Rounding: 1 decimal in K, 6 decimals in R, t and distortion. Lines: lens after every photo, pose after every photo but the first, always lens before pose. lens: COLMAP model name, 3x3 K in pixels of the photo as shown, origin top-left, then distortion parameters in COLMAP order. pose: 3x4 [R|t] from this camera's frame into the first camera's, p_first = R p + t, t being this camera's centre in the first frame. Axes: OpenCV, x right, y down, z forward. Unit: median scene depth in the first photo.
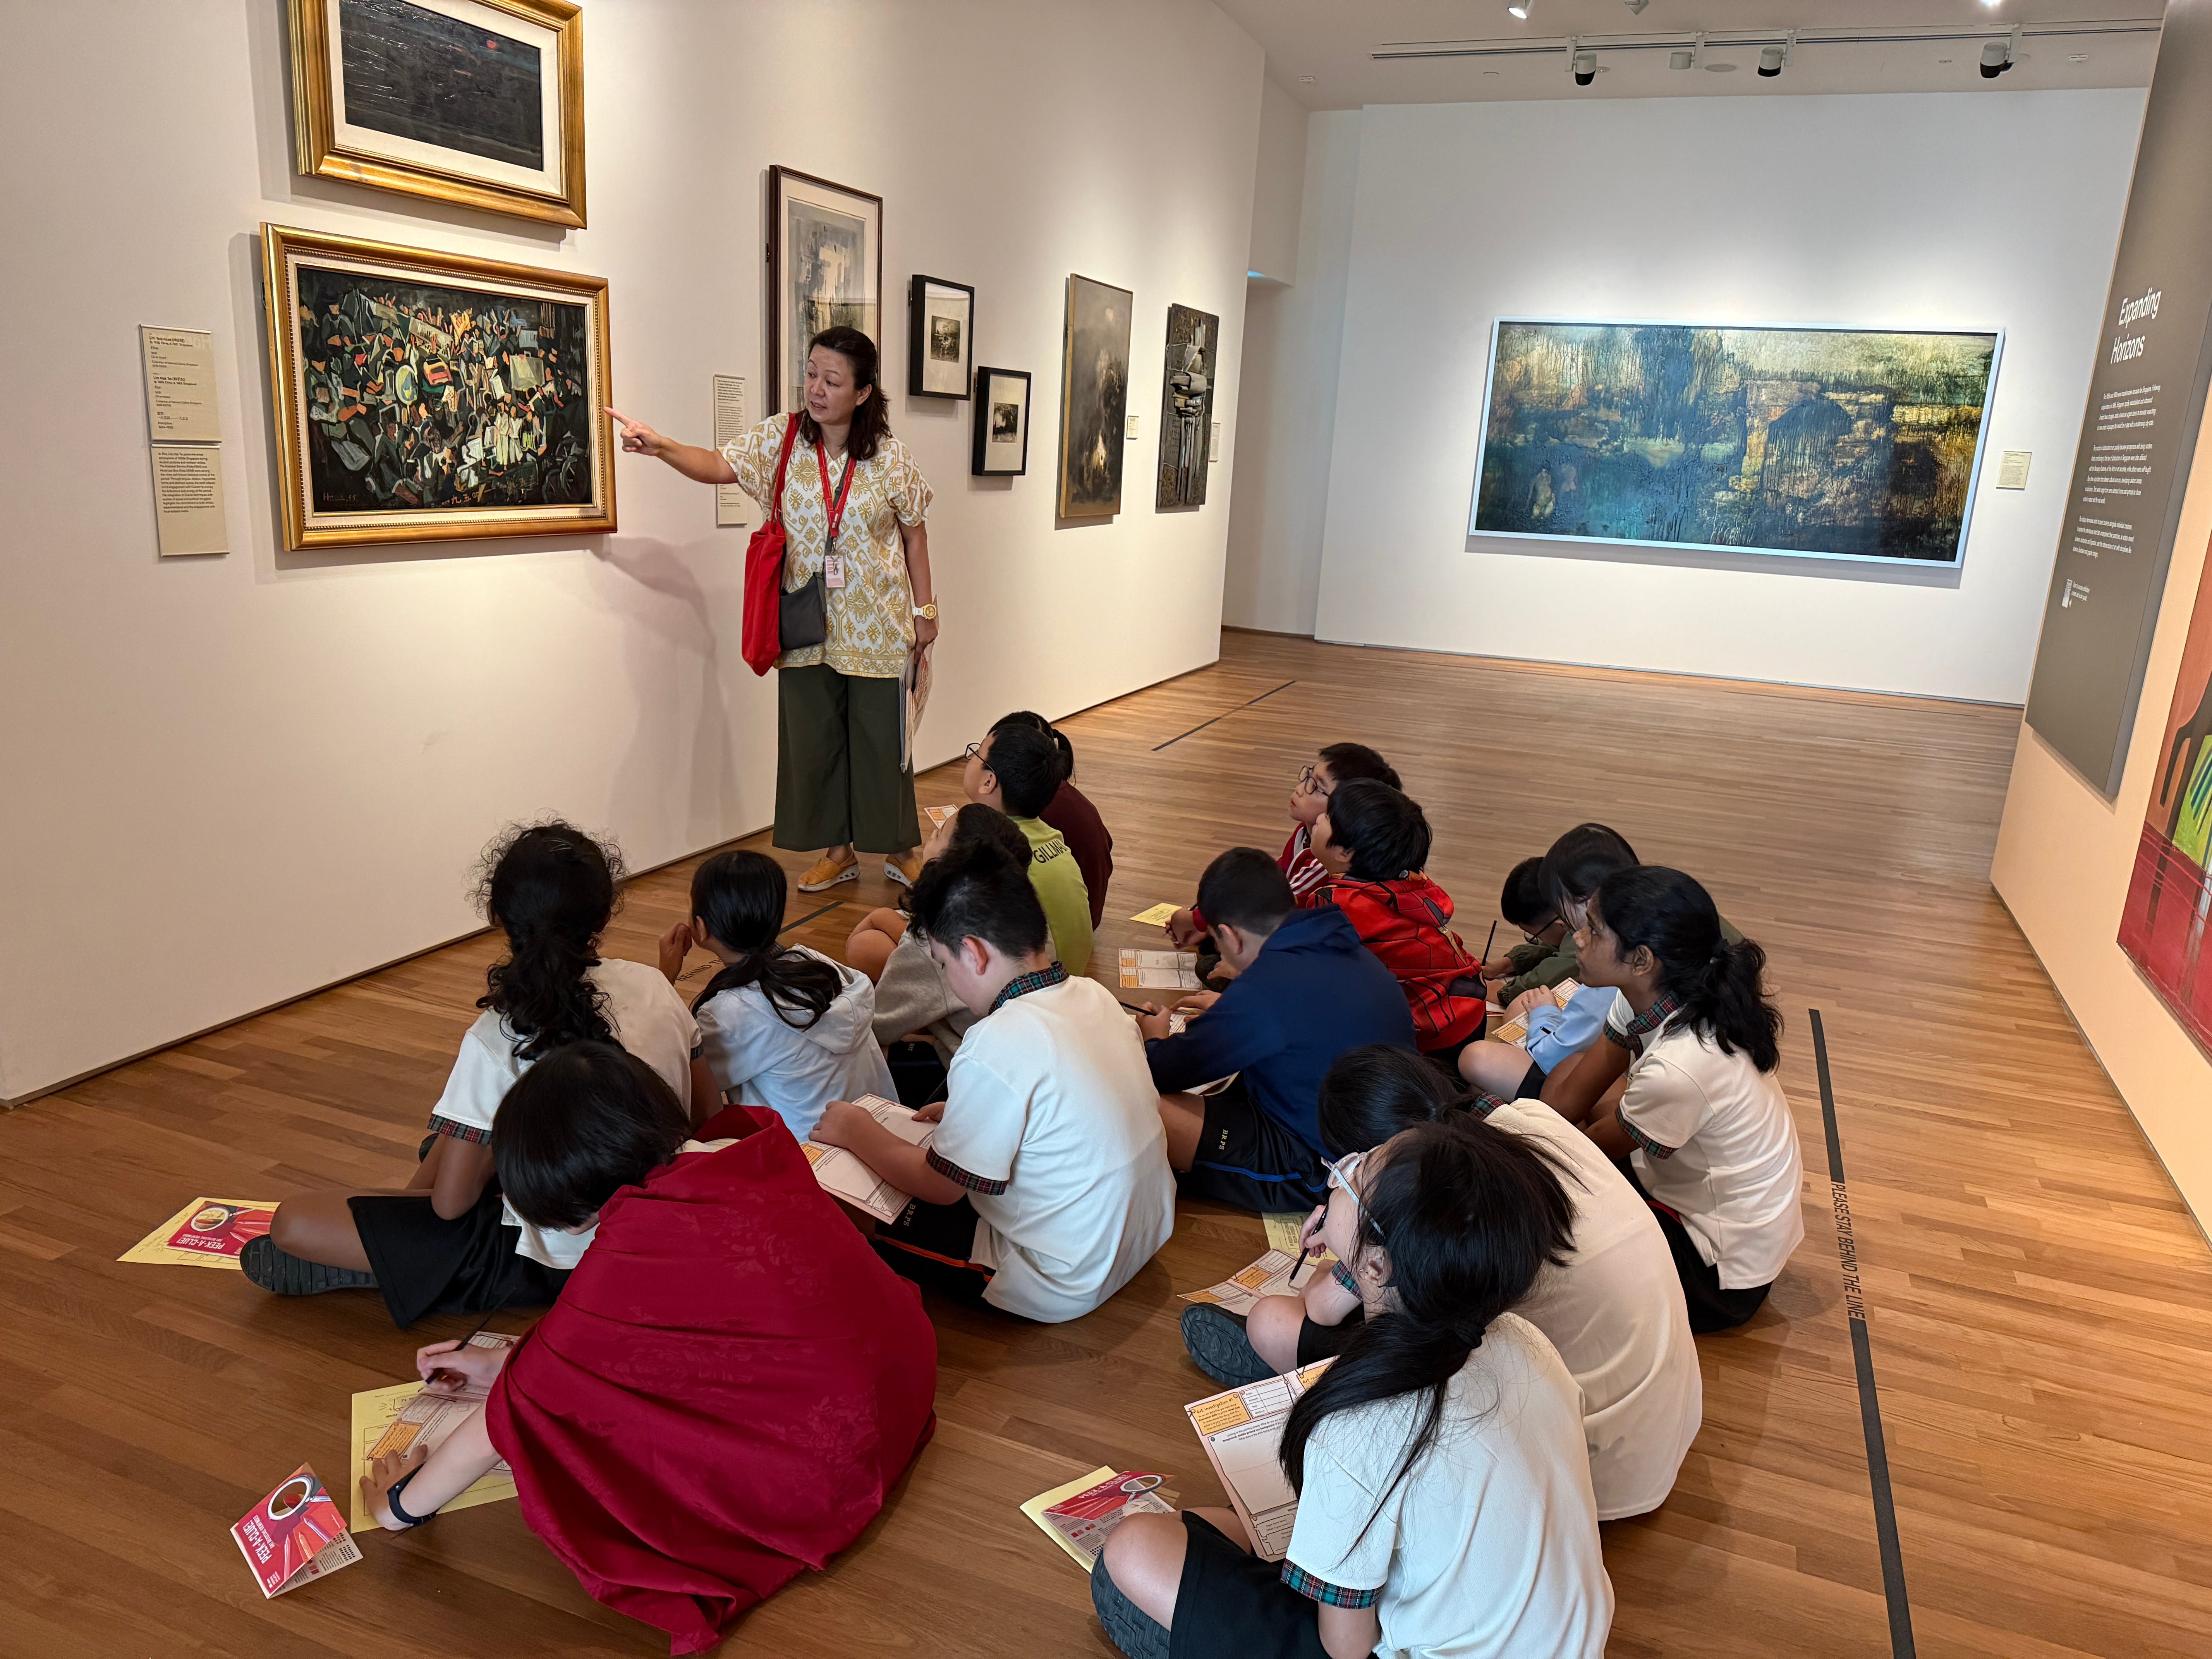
lens RADIAL K [[1591.6, 0, 1106.1], [0, 1591.6, 832.5], [0, 0, 1]] dist [-0.003096, -0.009019]
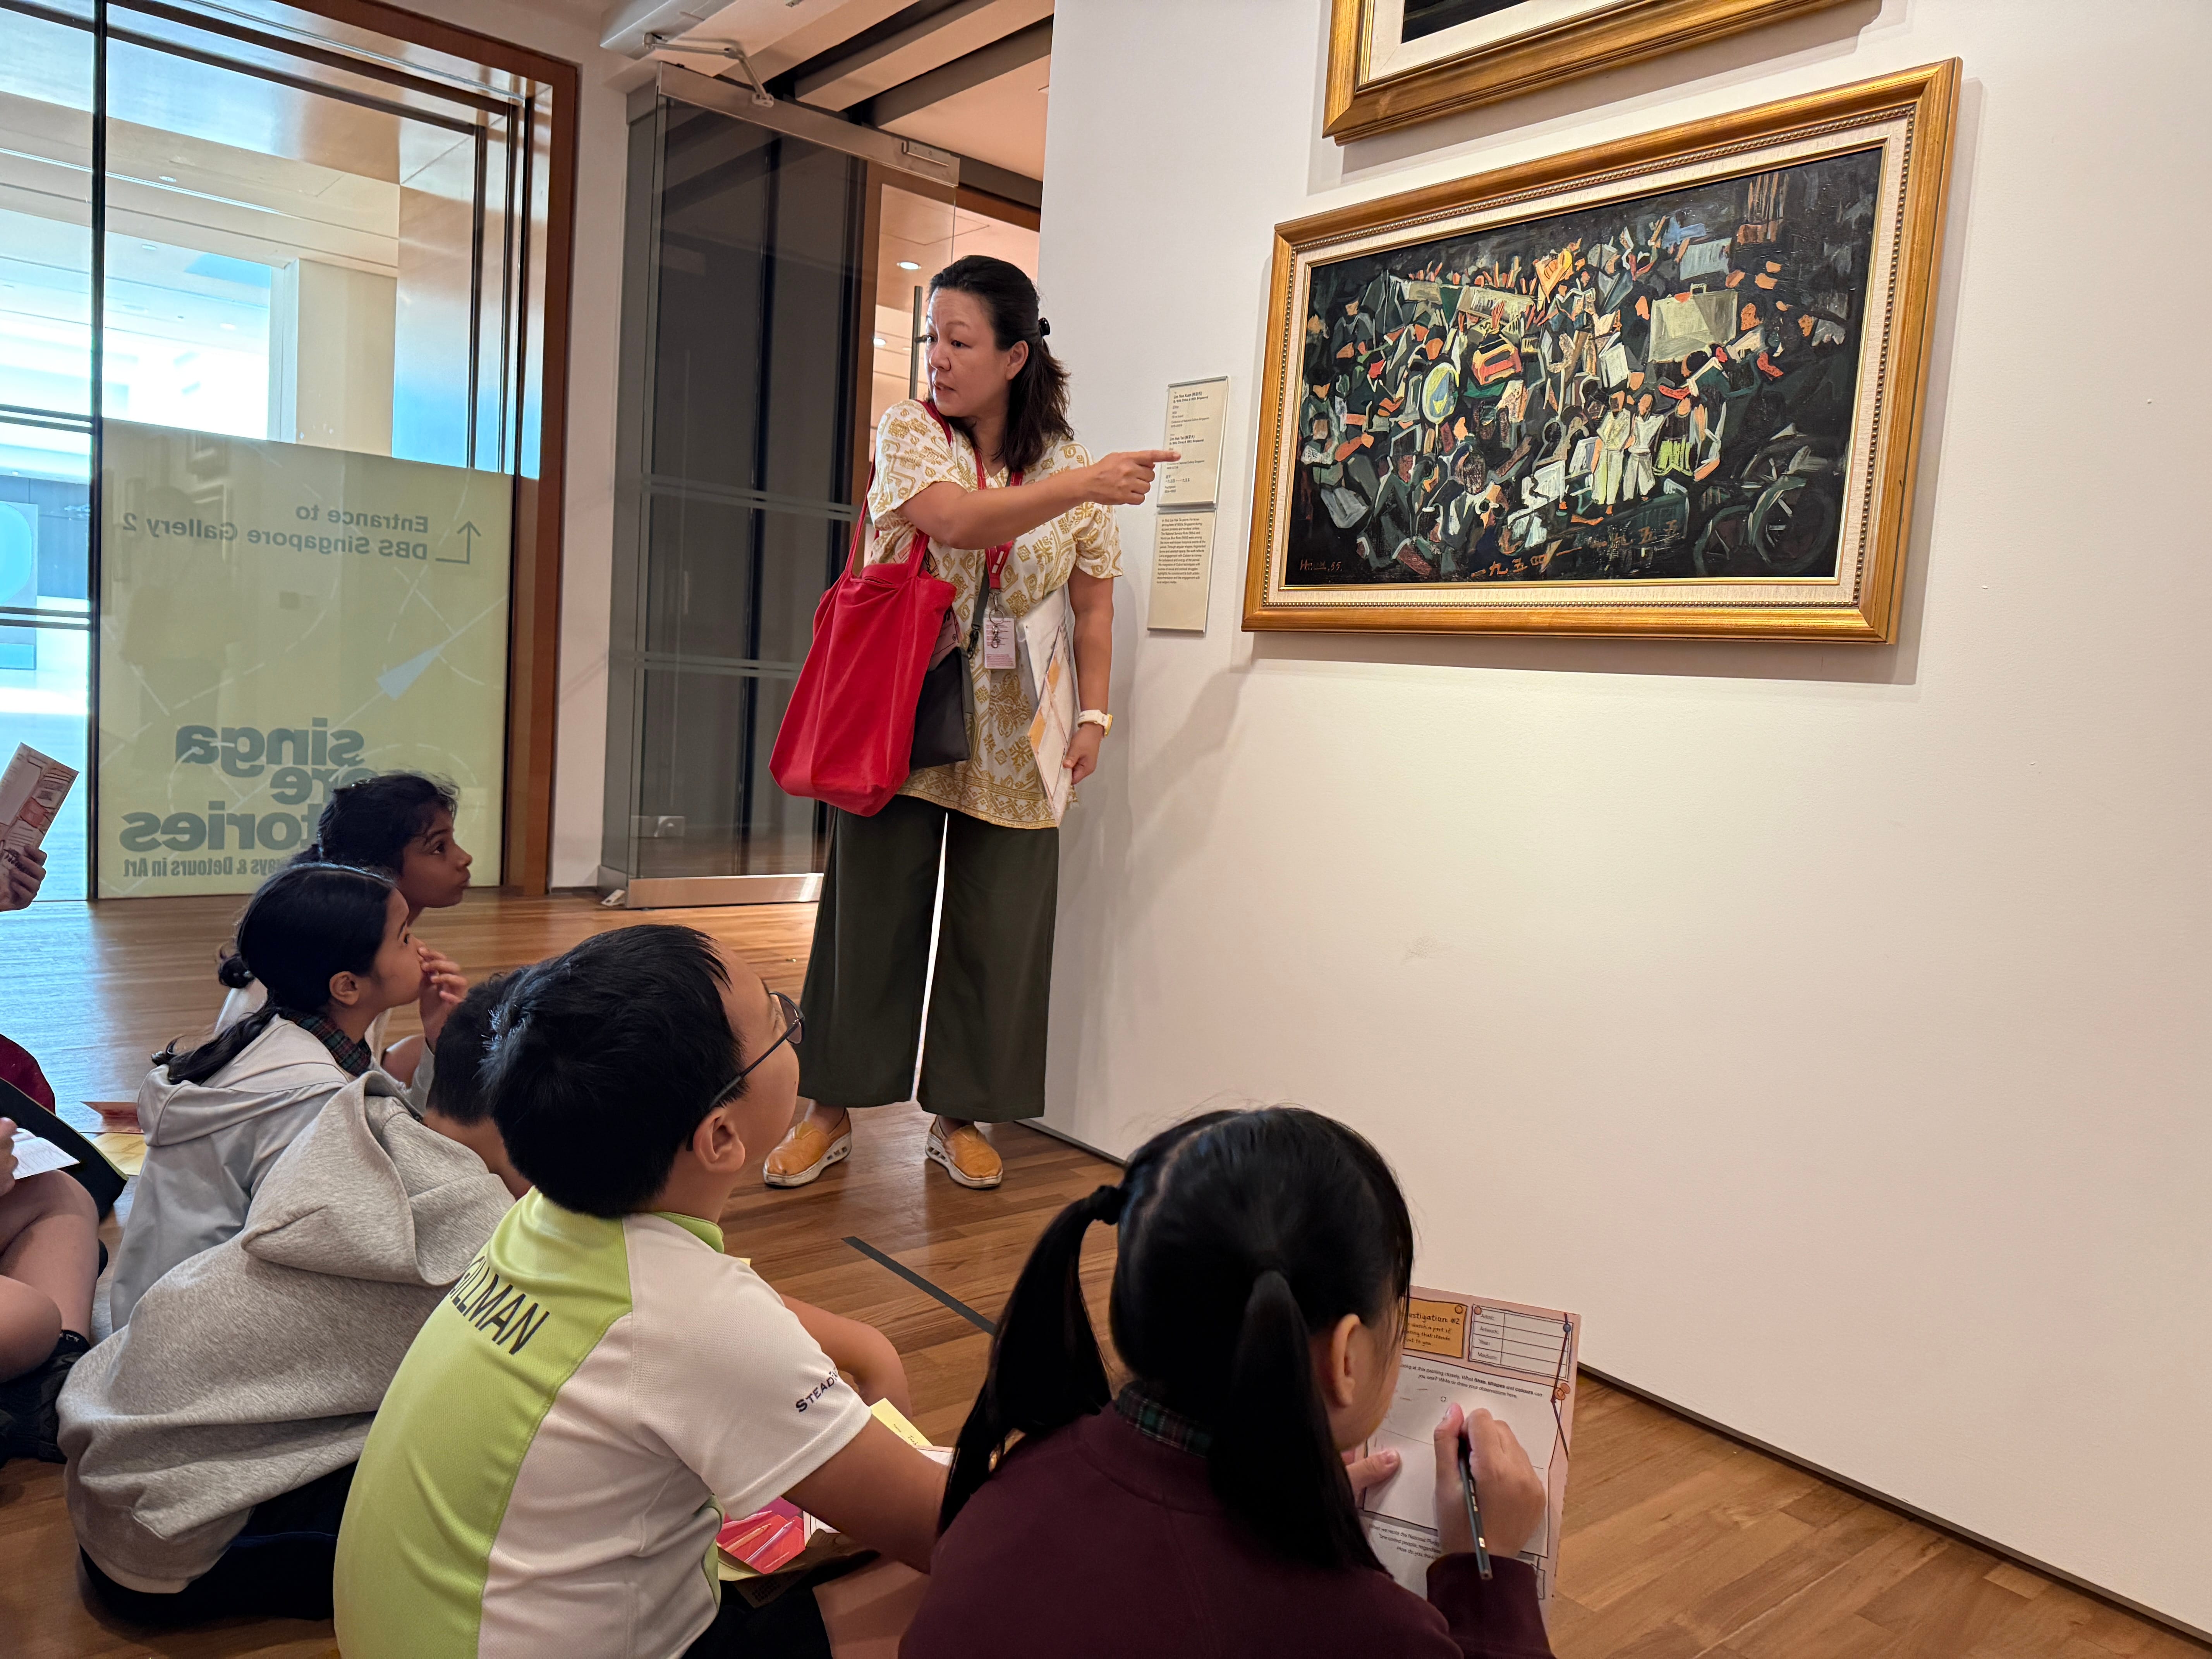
lens RADIAL K [[1591.6, 0, 1100.0], [0, 1591.6, 847.6], [0, 0, 1]] dist [-0.003096, -0.009019]
pose [[-0.451031, -0.002458, -0.892505, 0.188813], [-0.303601, 0.940784, 0.150835, -0.155328], [0.839284, 0.338997, -0.425069, 1.160744]]
